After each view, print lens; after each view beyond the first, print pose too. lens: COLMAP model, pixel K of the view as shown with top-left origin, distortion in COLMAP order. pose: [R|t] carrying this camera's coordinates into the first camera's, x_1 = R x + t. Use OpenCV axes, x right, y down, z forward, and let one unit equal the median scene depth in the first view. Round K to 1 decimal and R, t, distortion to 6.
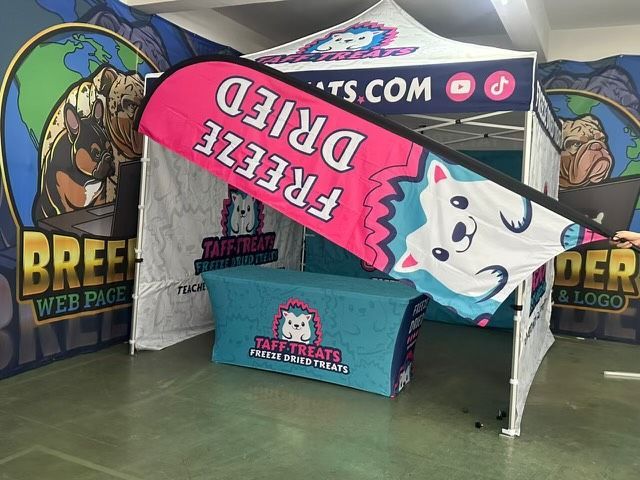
lens RADIAL K [[586.3, 0, 317.0], [0, 586.3, 239.0], [0, 0, 1]] dist [0.008799, -0.003946]
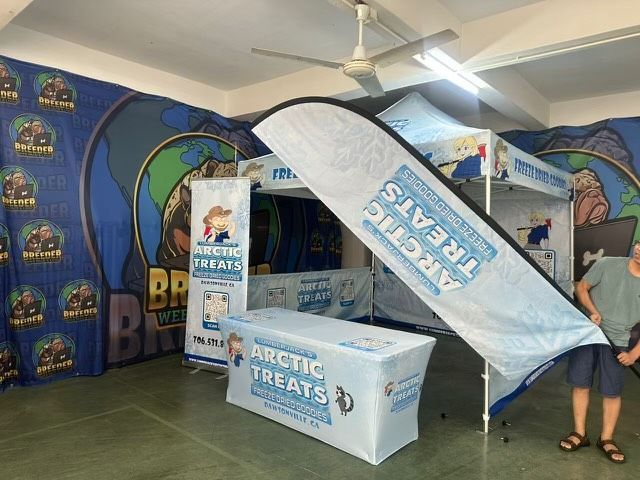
lens RADIAL K [[462.1, 0, 327.2], [0, 462.1, 239.6], [0, 0, 1]] dist [0.006244, -0.012309]
pose [[0.966705, -0.024566, -0.254710, 0.241459], [0.004724, 0.996925, -0.078222, 0.009297], [0.255848, 0.074414, 0.963849, -0.059721]]
